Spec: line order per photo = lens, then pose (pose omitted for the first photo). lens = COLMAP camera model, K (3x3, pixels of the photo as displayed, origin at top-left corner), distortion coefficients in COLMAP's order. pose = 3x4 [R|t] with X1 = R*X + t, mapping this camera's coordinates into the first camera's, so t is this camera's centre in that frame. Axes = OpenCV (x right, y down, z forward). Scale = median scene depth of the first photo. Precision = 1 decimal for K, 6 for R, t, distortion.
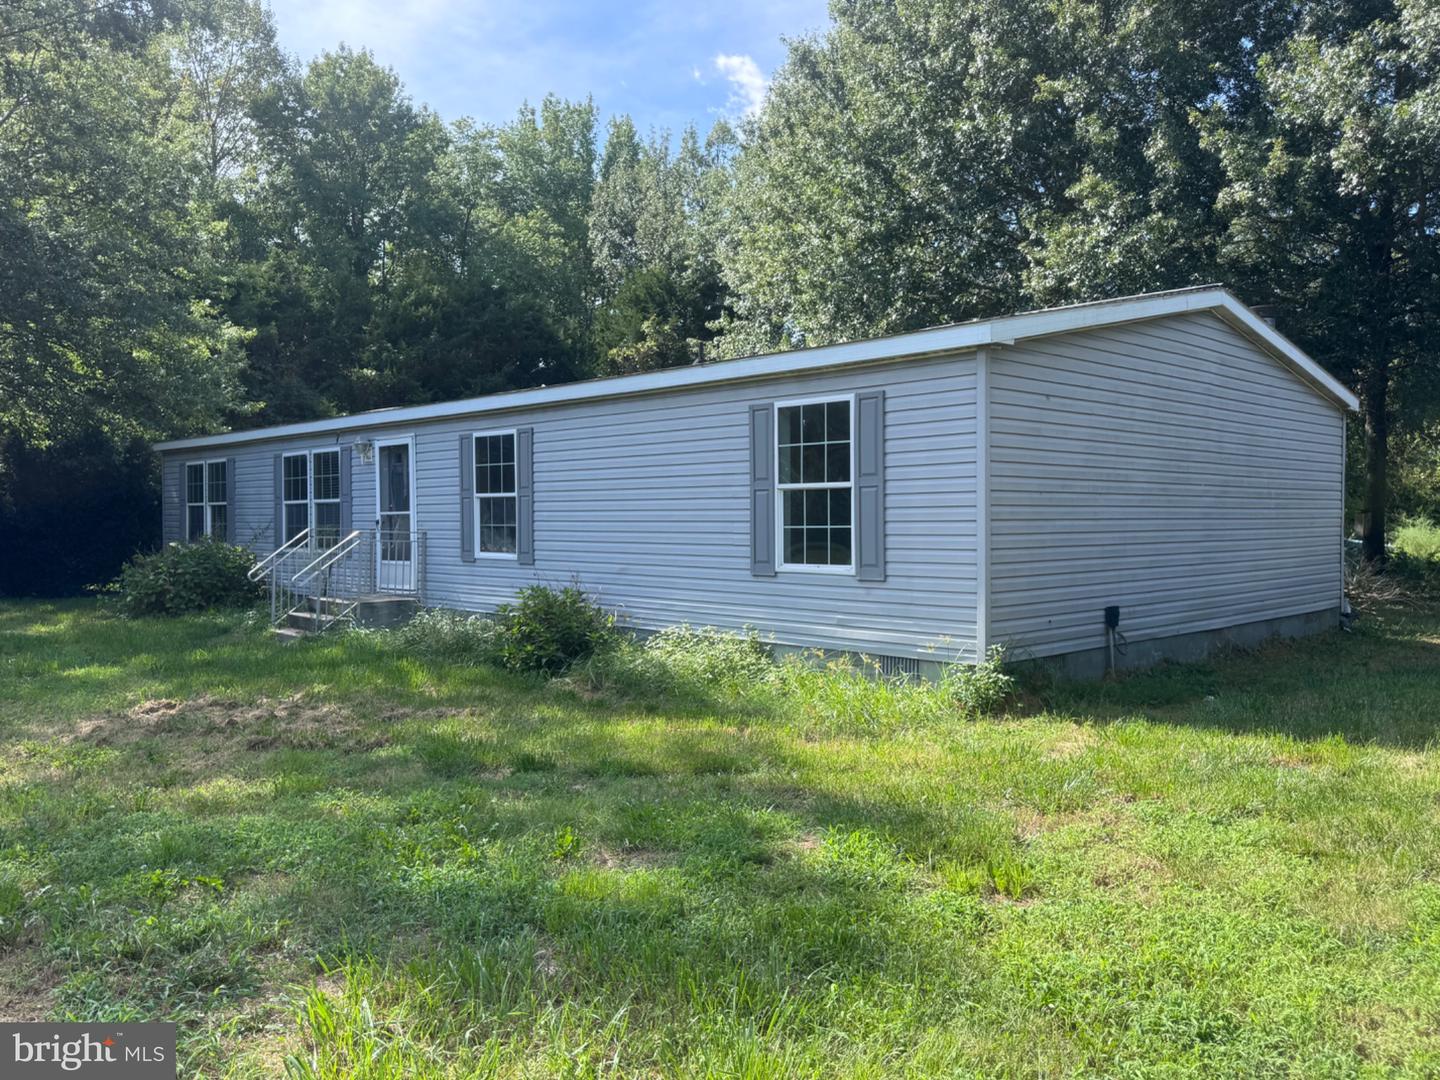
lens RADIAL K [[1119.8, 0, 720.0], [0, 1119.8, 540.0], [0, 0, 1]] dist [0.102163, -0.000309]
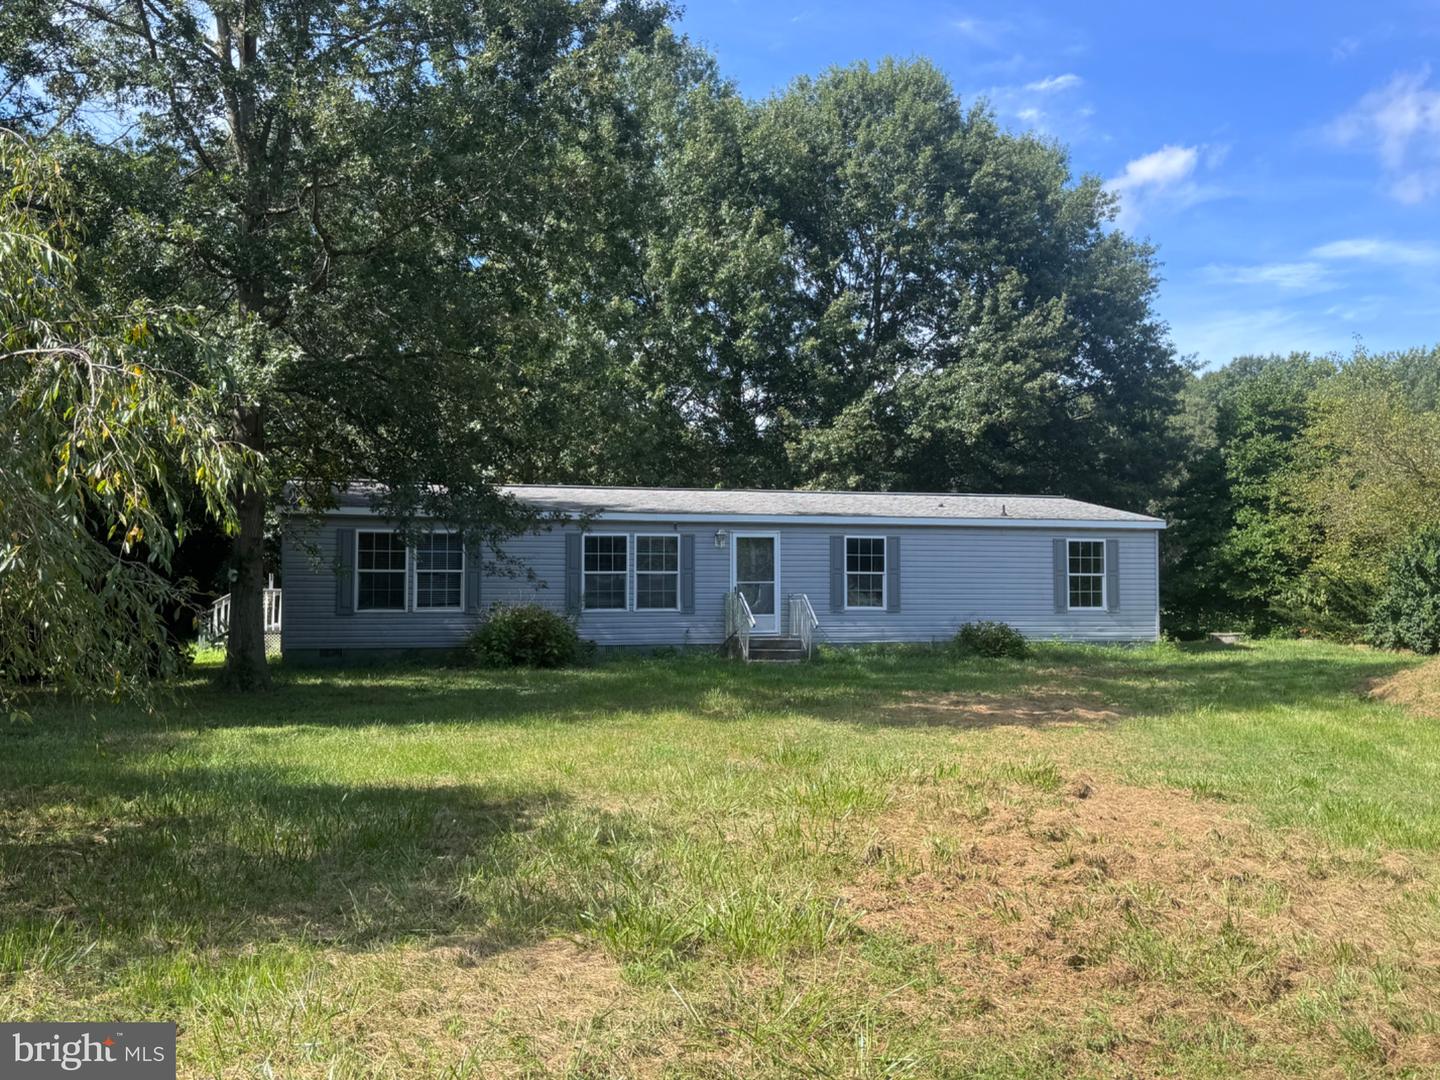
lens RADIAL K [[1322.1, 0, 720.0], [0, 1322.1, 540.0], [0, 0, 1]] dist [0.102329, -0.001864]
pose [[0.475305, 0.052272, 0.878267, -2.320613], [0.019452, 0.997365, -0.069888, 0.051778], [-0.879606, 0.050302, 0.473036, 0.266375]]
